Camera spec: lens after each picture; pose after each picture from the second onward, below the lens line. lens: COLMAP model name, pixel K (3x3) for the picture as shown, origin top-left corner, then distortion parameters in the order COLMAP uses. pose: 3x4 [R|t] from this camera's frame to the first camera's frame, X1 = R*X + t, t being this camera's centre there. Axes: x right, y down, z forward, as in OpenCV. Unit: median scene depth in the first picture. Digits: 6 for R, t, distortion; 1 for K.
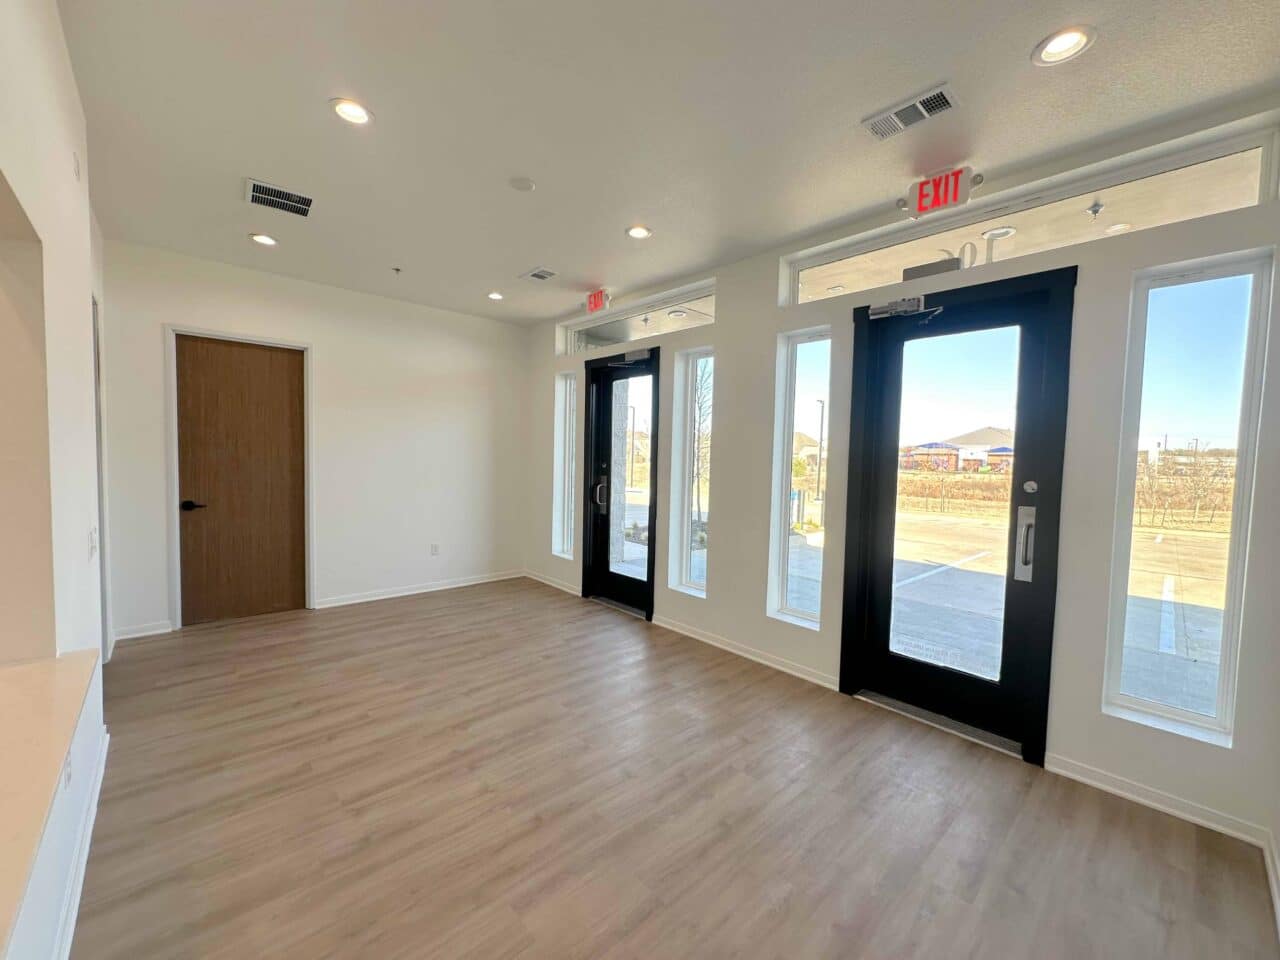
lens RADIAL K [[509.0, 0, 642.1], [0, 509.0, 479.2], [0, 0, 1]] dist [-0.001432, 0.000683]
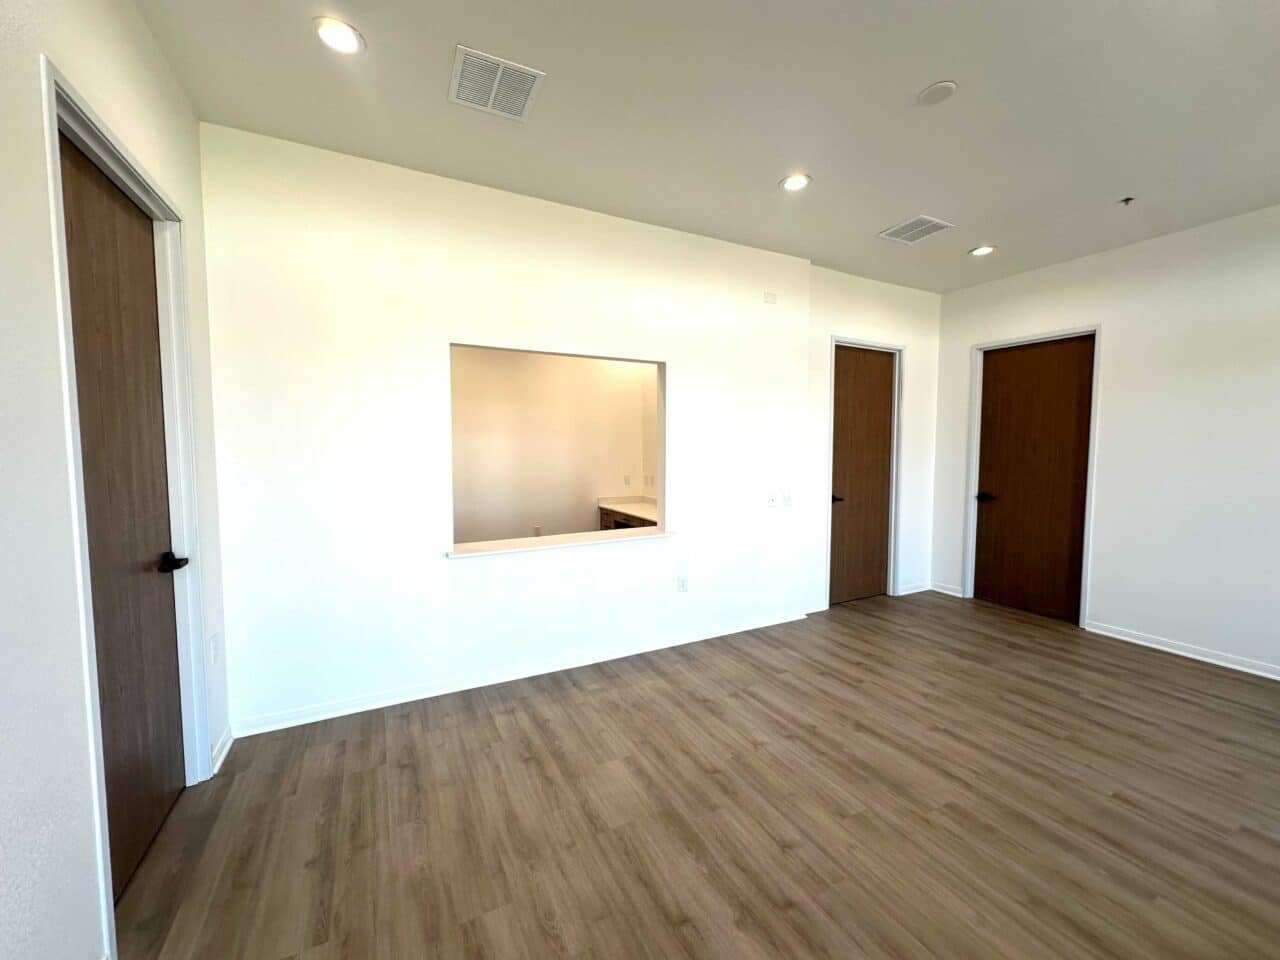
lens RADIAL K [[509.0, 0, 642.1], [0, 509.0, 479.2], [0, 0, 1]] dist [-0.001432, 0.000683]
pose [[-0.266403, 0.032909, -0.963300, 0.571401], [-0.052073, 0.997466, 0.048477, -0.006593], [0.962454, 0.063077, -0.264014, 0.711054]]
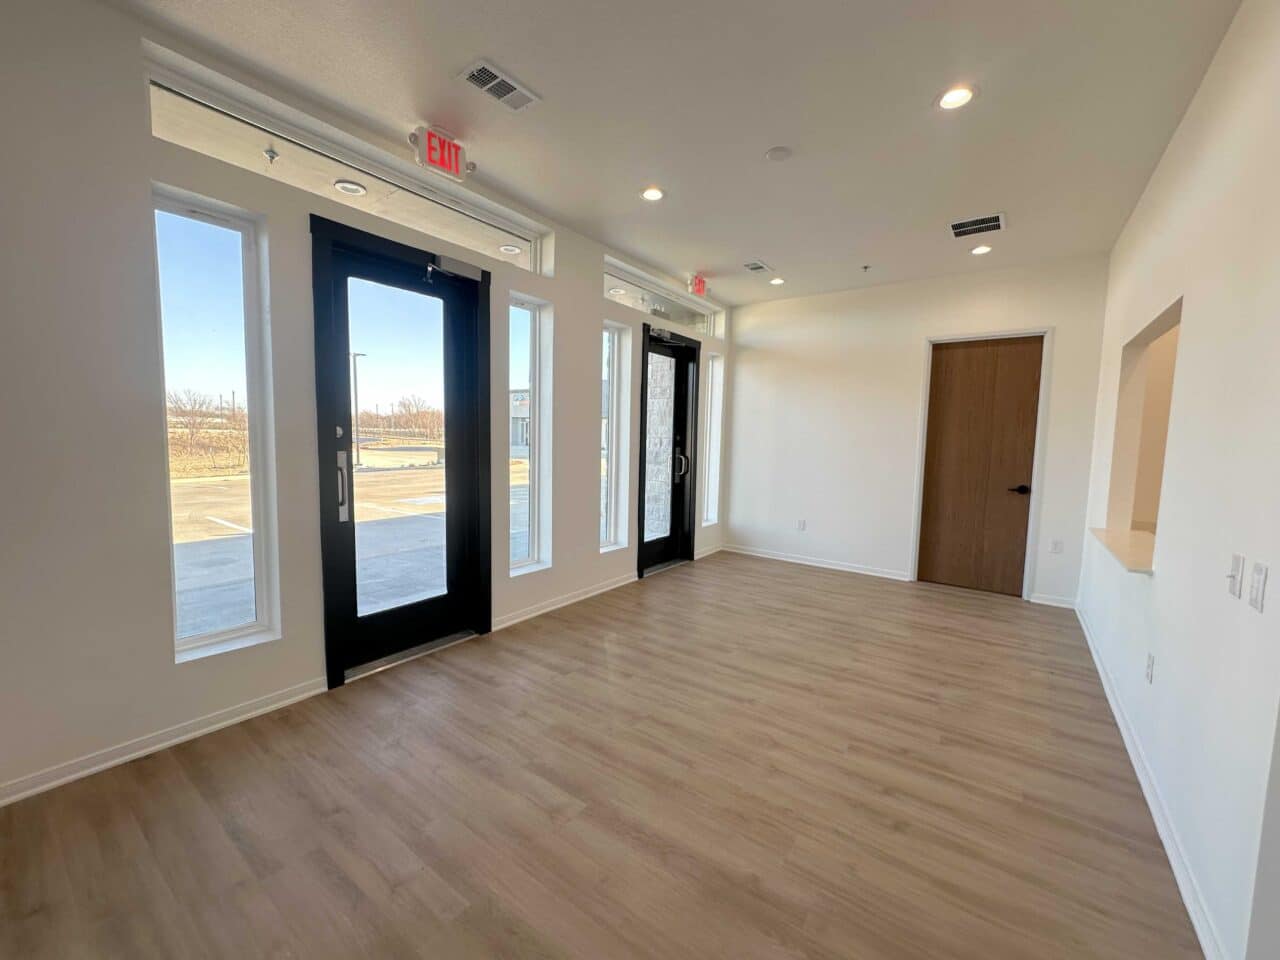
lens RADIAL K [[509.0, 0, 642.1], [0, 509.0, 479.2], [0, 0, 1]] dist [-0.001432, 0.000683]
pose [[-0.188352, -0.111663, 0.975733, -1.086699], [0.015811, 0.993042, 0.116696, -0.055526], [-0.981974, 0.037407, -0.185276, 1.297484]]
